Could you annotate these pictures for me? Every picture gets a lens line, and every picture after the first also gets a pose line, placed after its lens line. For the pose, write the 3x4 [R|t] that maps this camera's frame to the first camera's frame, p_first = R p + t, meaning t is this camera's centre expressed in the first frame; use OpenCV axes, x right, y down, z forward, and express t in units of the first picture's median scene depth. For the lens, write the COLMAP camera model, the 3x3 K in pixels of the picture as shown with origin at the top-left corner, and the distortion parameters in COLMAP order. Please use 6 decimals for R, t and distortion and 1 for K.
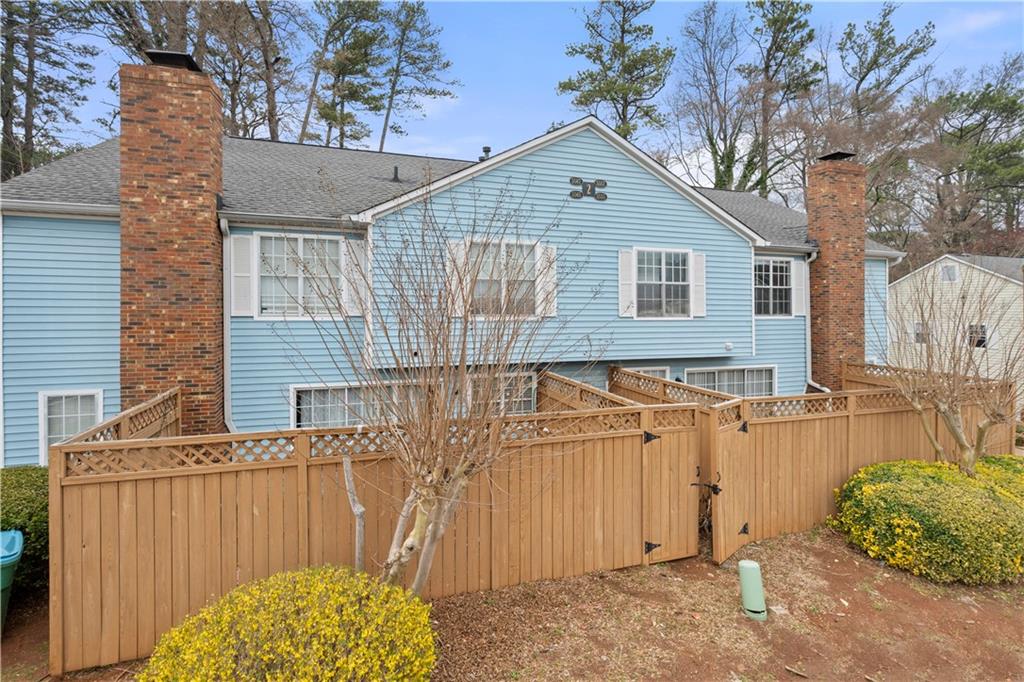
lens RADIAL K [[446.4, 0, 511.0], [0, 446.4, 304.4], [0, 0, 1]] dist [-0.003018, -0.000206]
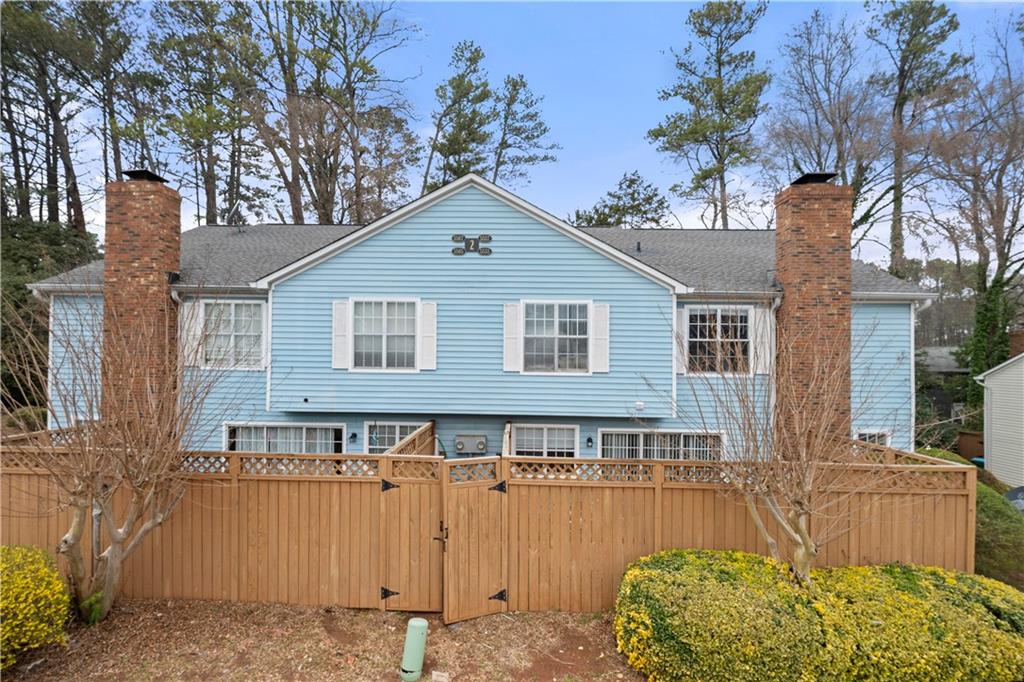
lens RADIAL K [[437.6, 0, 516.0], [0, 437.6, 359.3], [0, 0, 1]] dist [-0.001004, -0.000152]
pose [[0.947465, 0.004750, -0.319826, 0.569037], [-0.007109, 0.999955, -0.006210, 0.007286], [0.319782, 0.008157, 0.947456, 0.087058]]
